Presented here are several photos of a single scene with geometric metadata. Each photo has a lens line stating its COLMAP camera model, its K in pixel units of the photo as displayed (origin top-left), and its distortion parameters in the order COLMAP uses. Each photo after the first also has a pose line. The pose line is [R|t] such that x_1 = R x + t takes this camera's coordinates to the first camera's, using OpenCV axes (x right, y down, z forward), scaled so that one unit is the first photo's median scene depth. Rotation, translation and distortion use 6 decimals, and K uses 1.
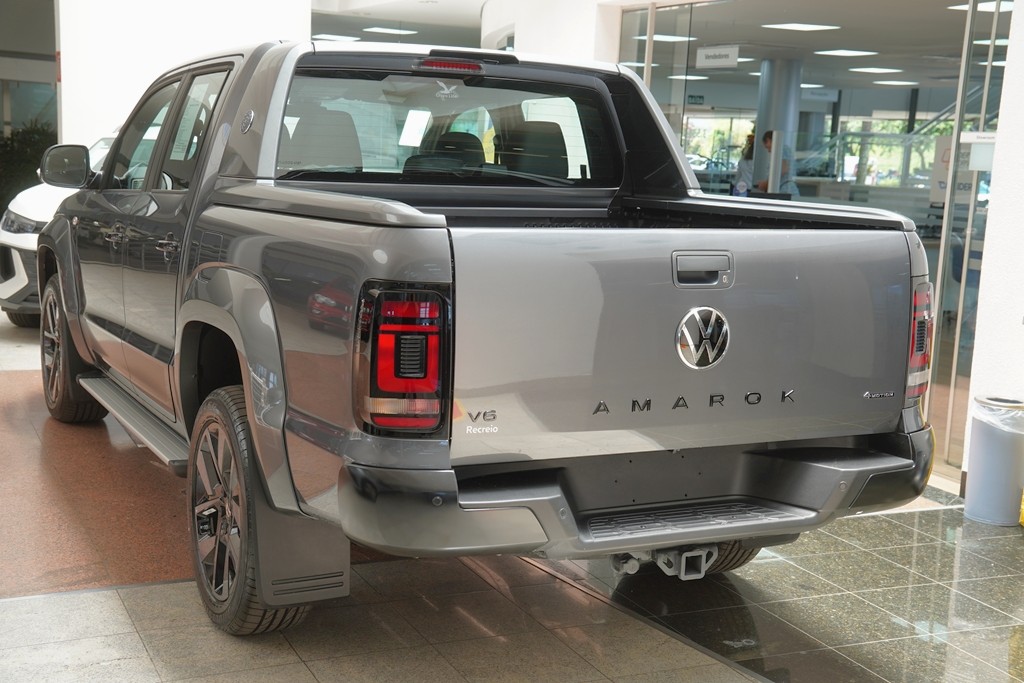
lens RADIAL K [[1332.4, 0, 512.0], [0, 1332.4, 341.5], [0, 0, 1]] dist [0.073042, 0.404578]
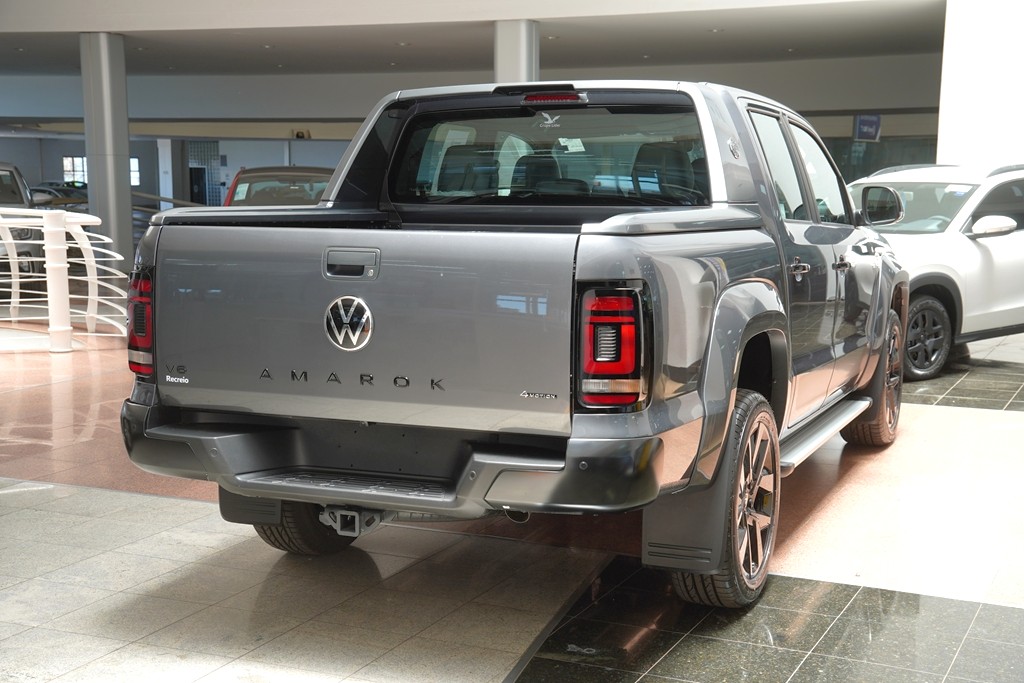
lens RADIAL K [[1399.1, 0, 512.0], [0, 1399.1, 341.5], [0, 0, 1]] dist [0.150891, 0.144412]
pose [[0.637282, 0.047419, -0.769170, 1.138959], [-0.086628, 0.996187, -0.010360, 0.013332], [0.765746, 0.073234, 0.638960, 0.330766]]
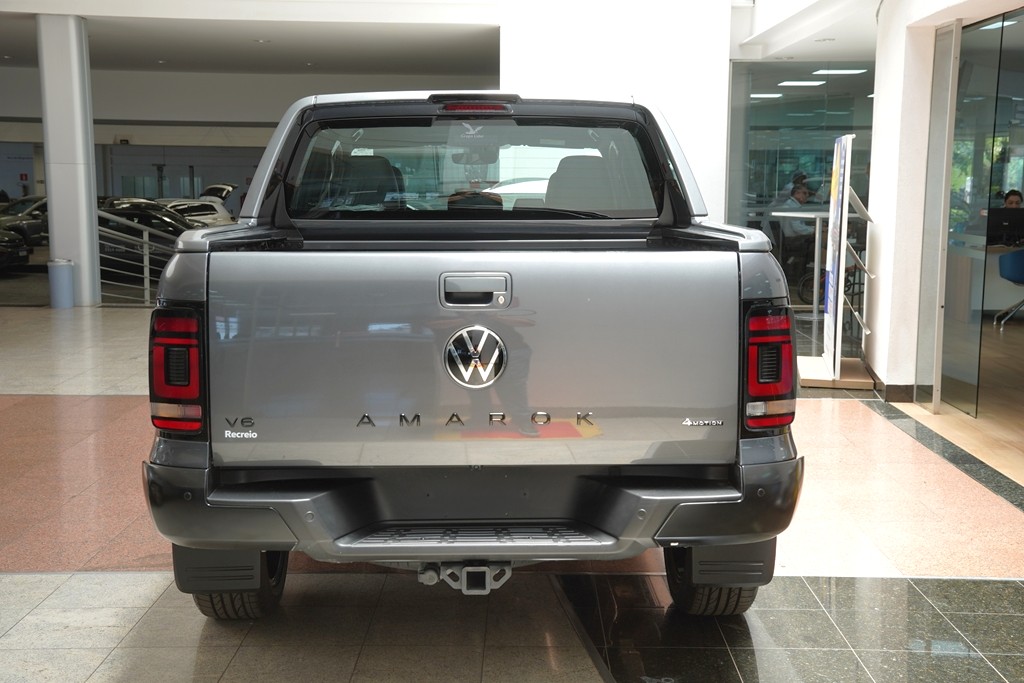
lens RADIAL K [[1332.4, 0, 512.0], [0, 1332.4, 341.5], [0, 0, 1]] dist [0.073042, 0.404578]
pose [[0.901359, 0.008545, -0.432988, 0.599410], [-0.025413, 0.999126, -0.033185, 0.018411], [0.432326, 0.040915, 0.900788, 0.087851]]
